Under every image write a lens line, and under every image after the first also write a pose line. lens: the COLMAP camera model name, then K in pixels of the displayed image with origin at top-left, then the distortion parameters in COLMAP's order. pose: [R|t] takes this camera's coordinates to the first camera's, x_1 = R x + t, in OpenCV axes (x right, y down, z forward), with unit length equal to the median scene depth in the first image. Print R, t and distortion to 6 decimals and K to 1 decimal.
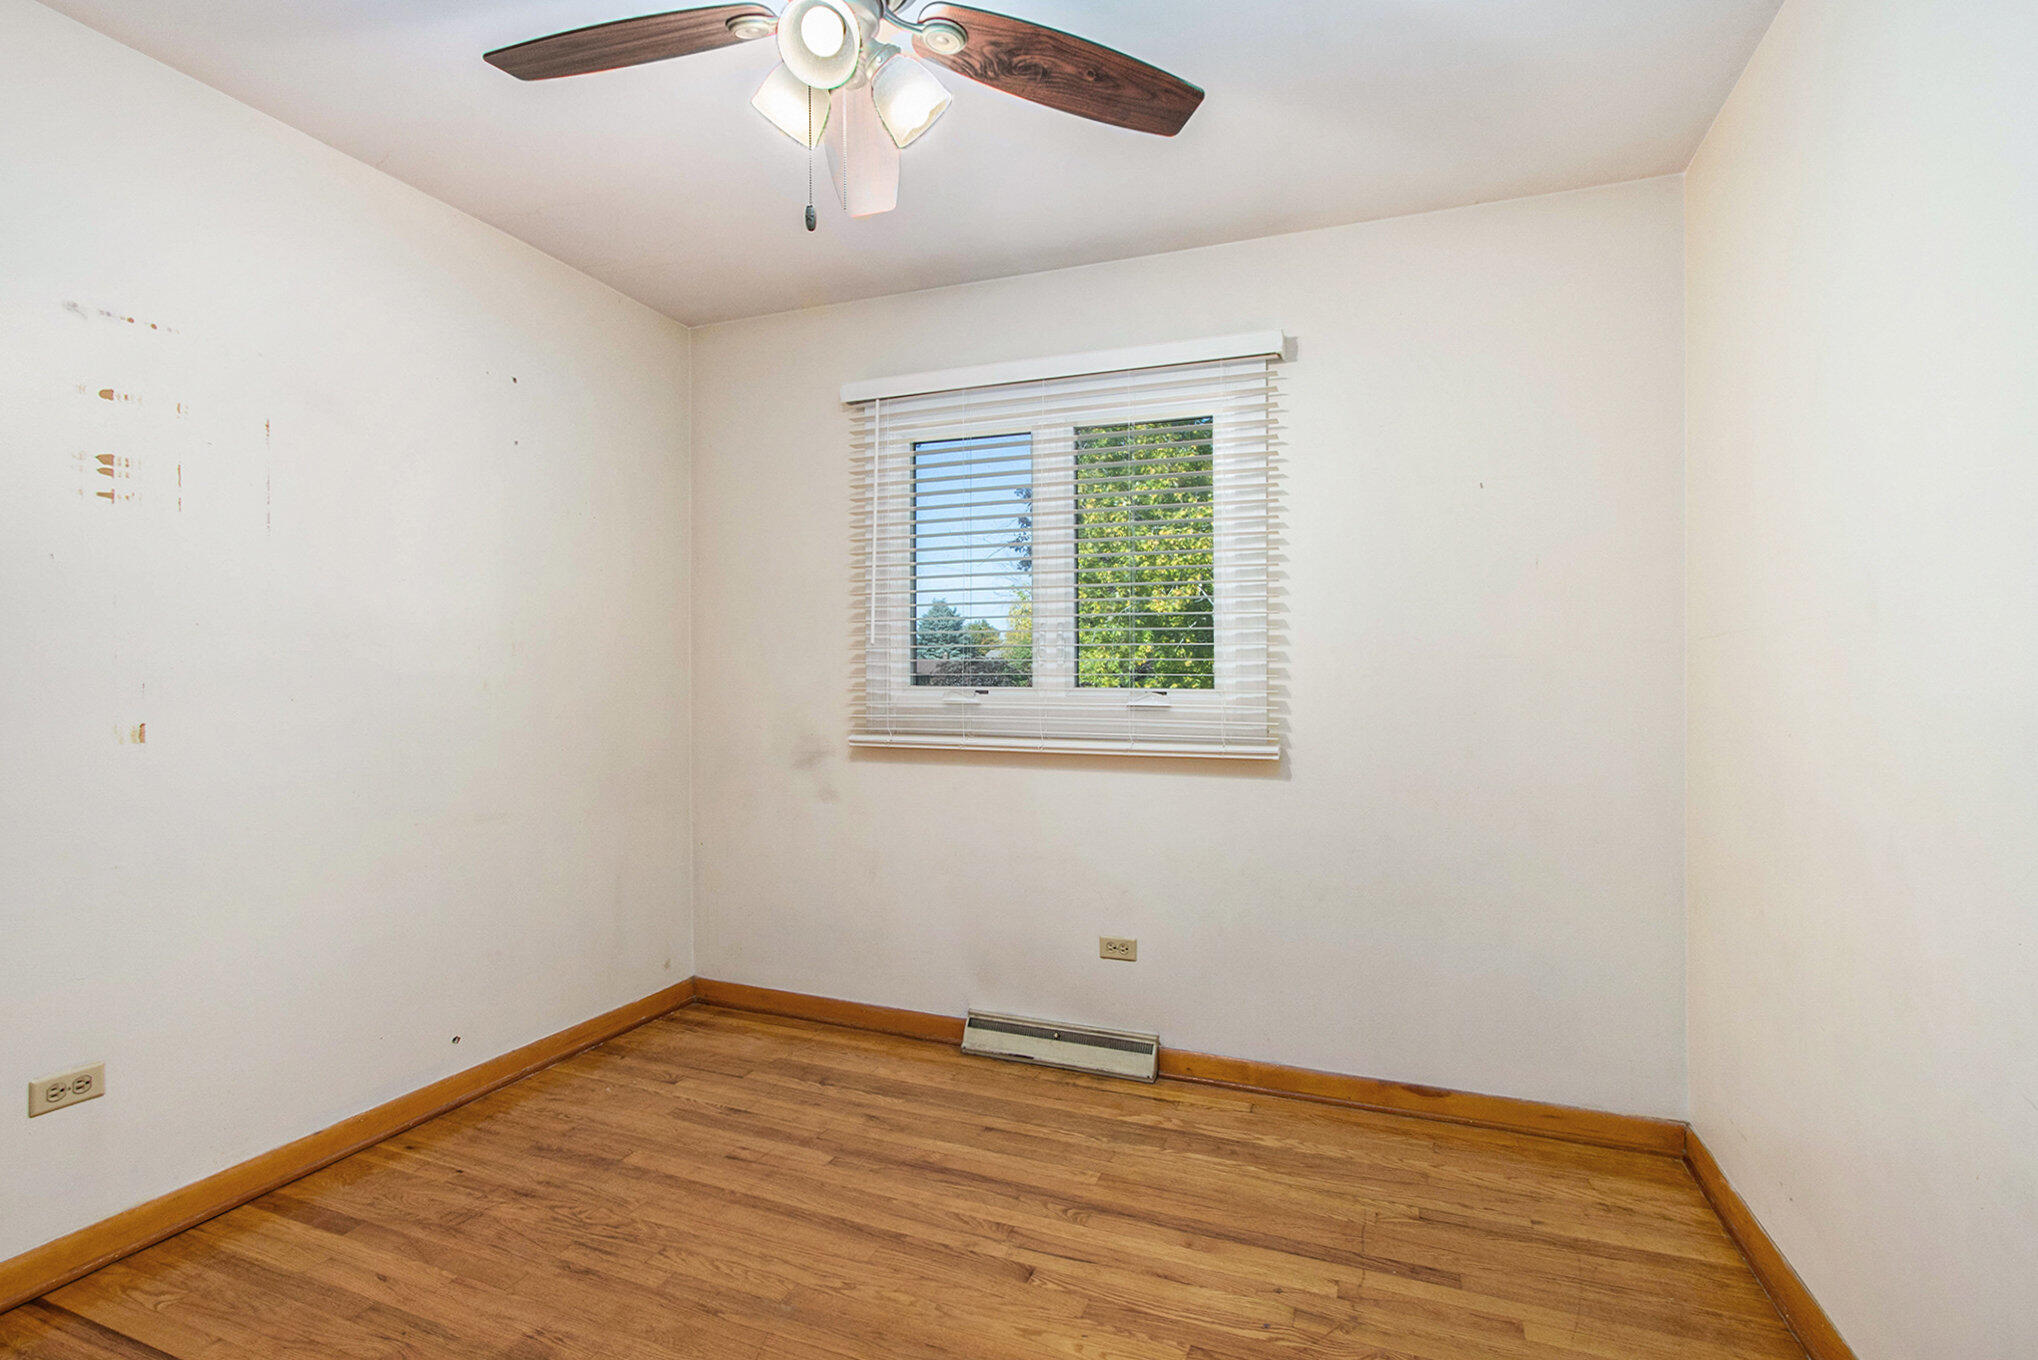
lens RADIAL K [[951.8, 0, 1016.4], [0, 951.8, 666.2], [0, 0, 1]] dist [-0.021983, 0.002756]
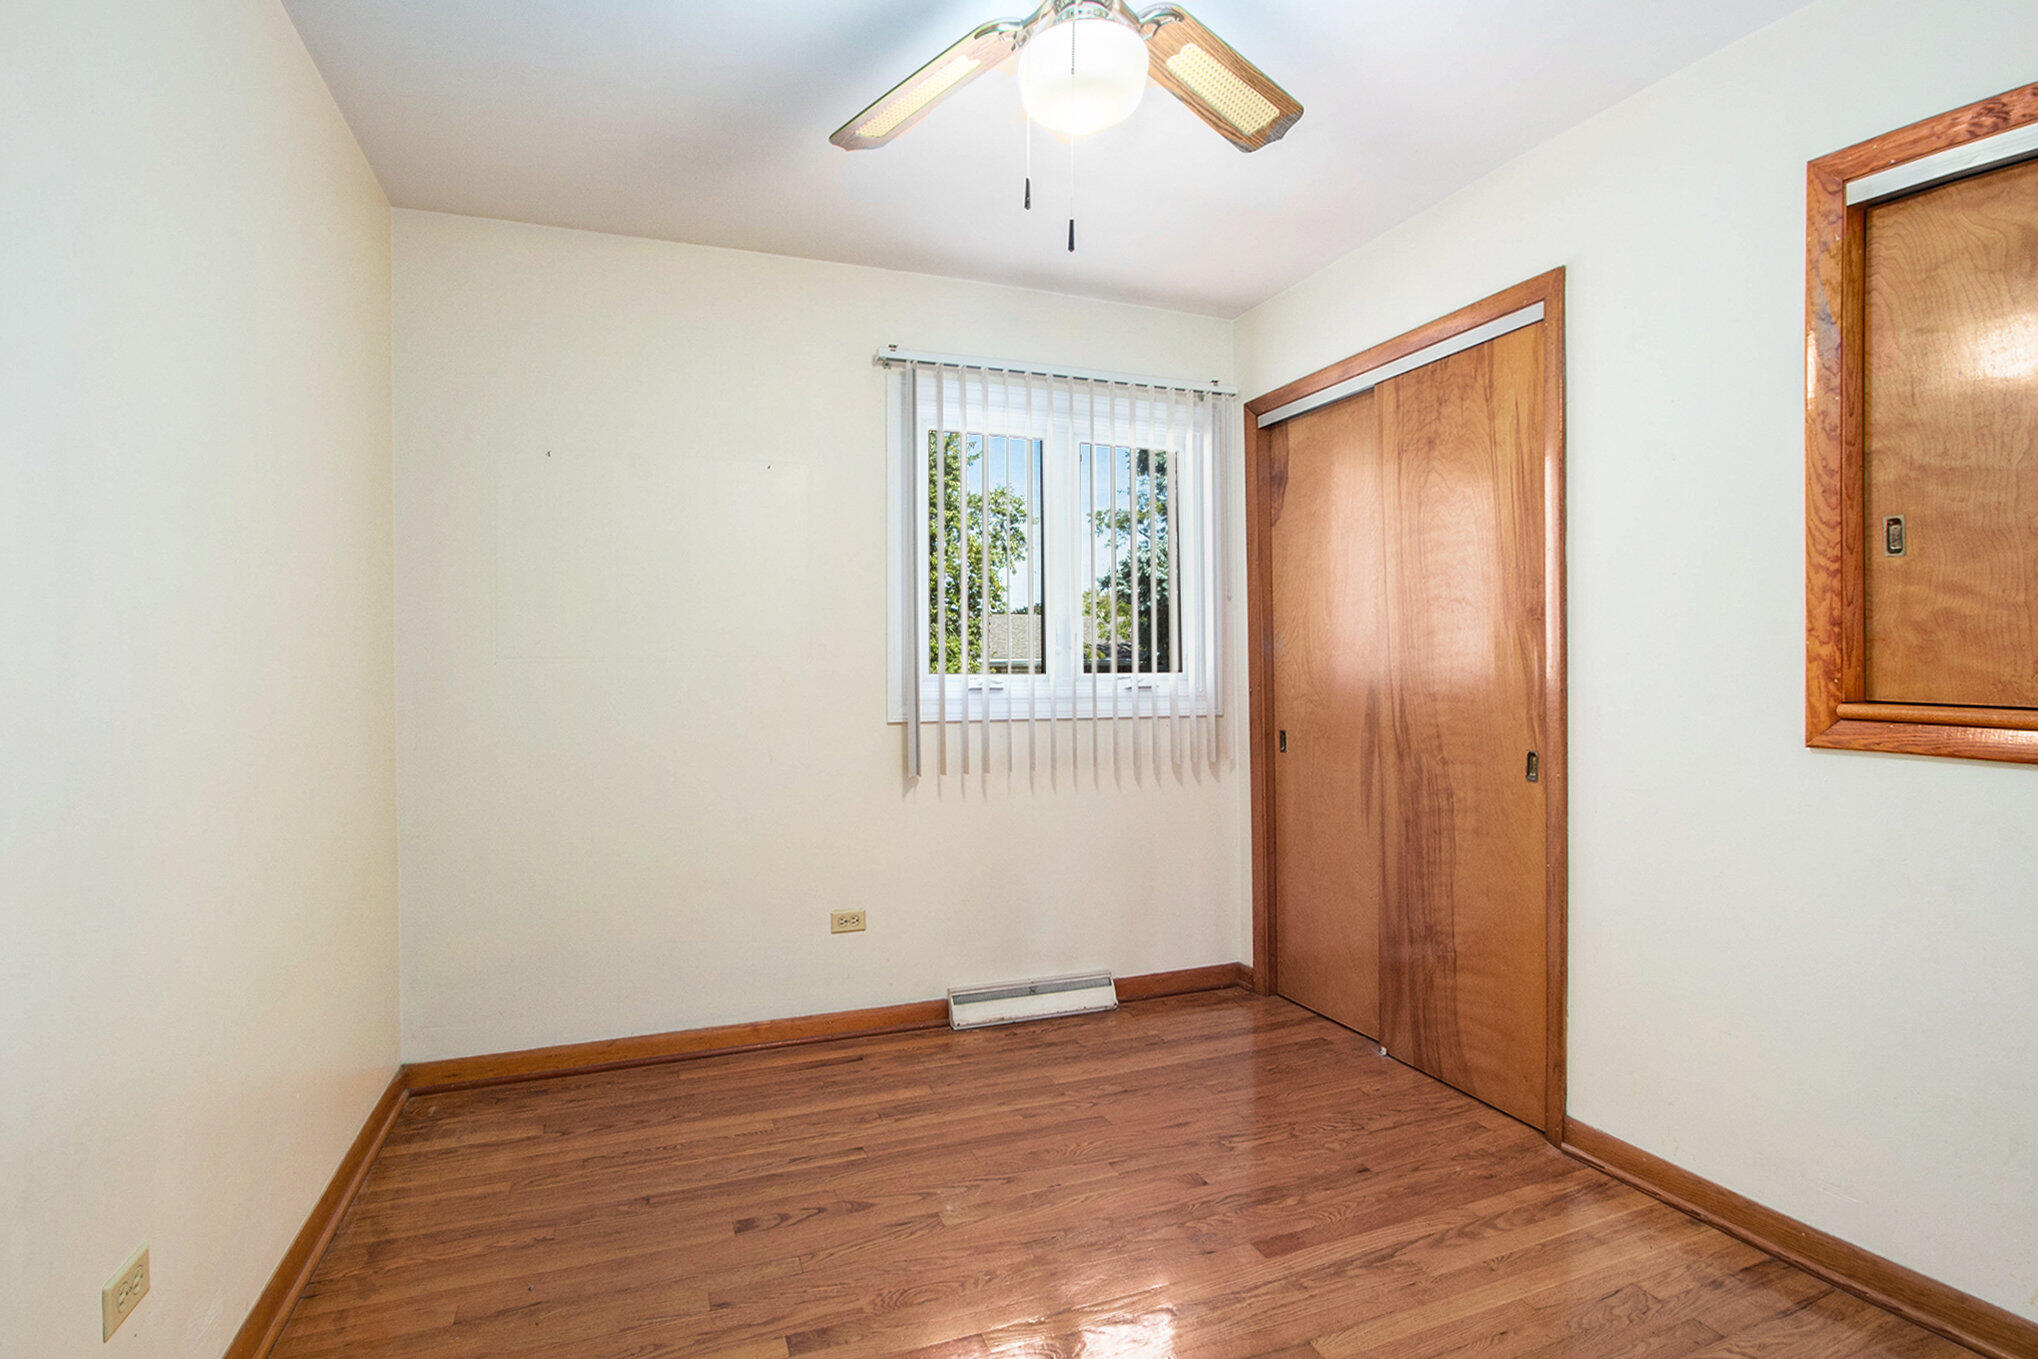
lens RADIAL K [[951.8, 0, 1017.8], [0, 951.8, 682.2], [0, 0, 1]] dist [-0.021983, 0.002756]
pose [[0.737863, -0.020270, 0.674647, -0.685265], [-0.018118, 0.998594, 0.049819, -0.018178], [-0.674708, -0.048983, 0.736458, 0.221940]]
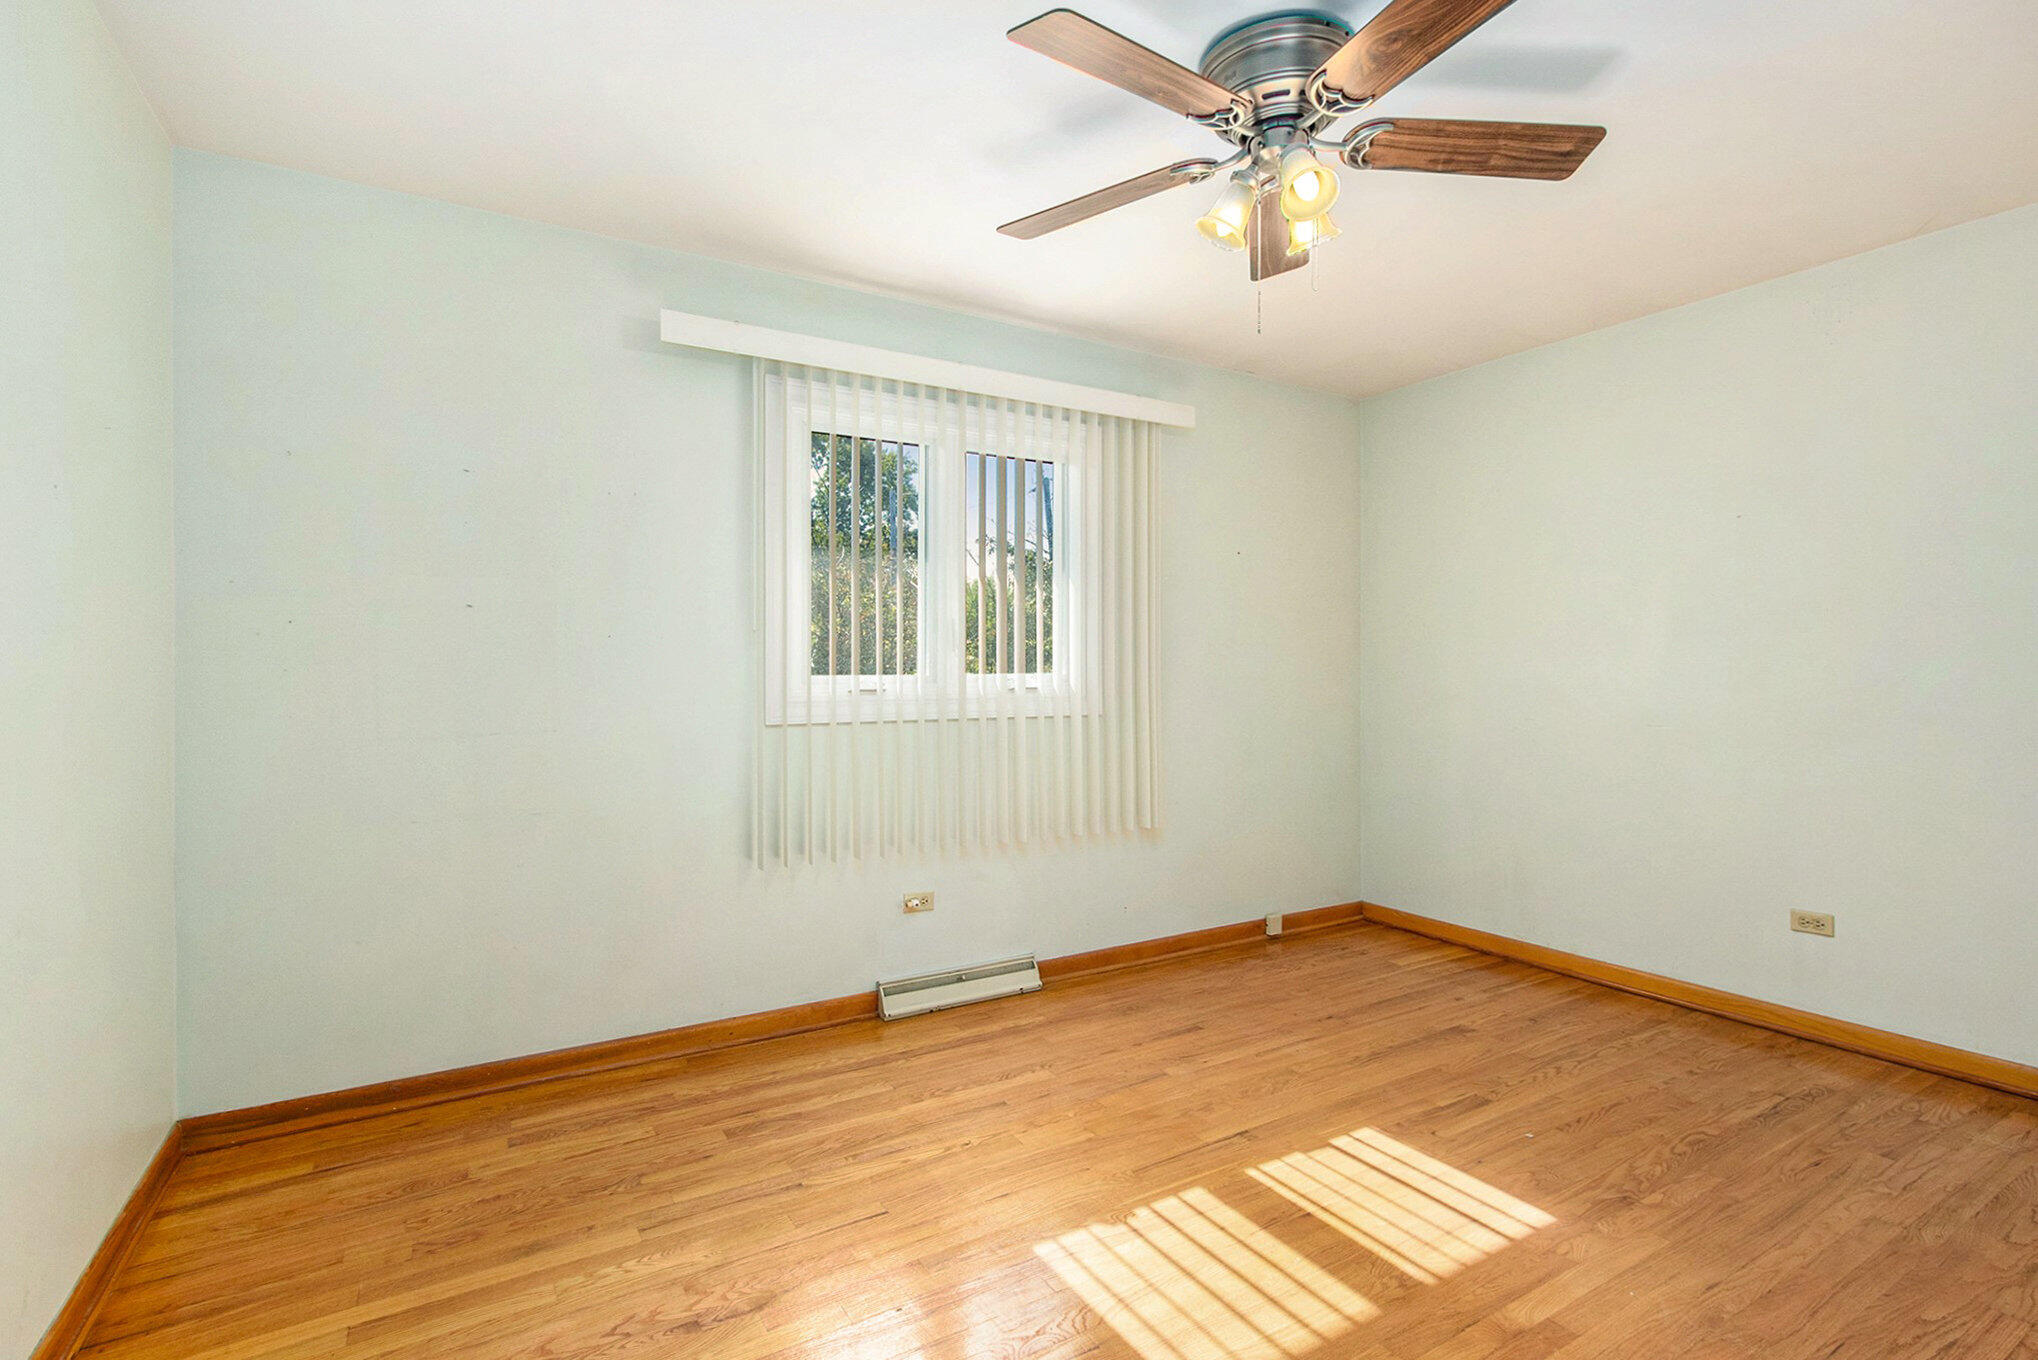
lens RADIAL K [[951.8, 0, 1013.2], [0, 951.8, 678.1], [0, 0, 1]] dist [-0.021983, 0.002756]
pose [[0.603624, -0.020922, 0.796994, -0.800775], [-0.019142, 0.998987, 0.040723, -0.017956], [-0.797039, -0.039838, 0.602612, 0.268904]]
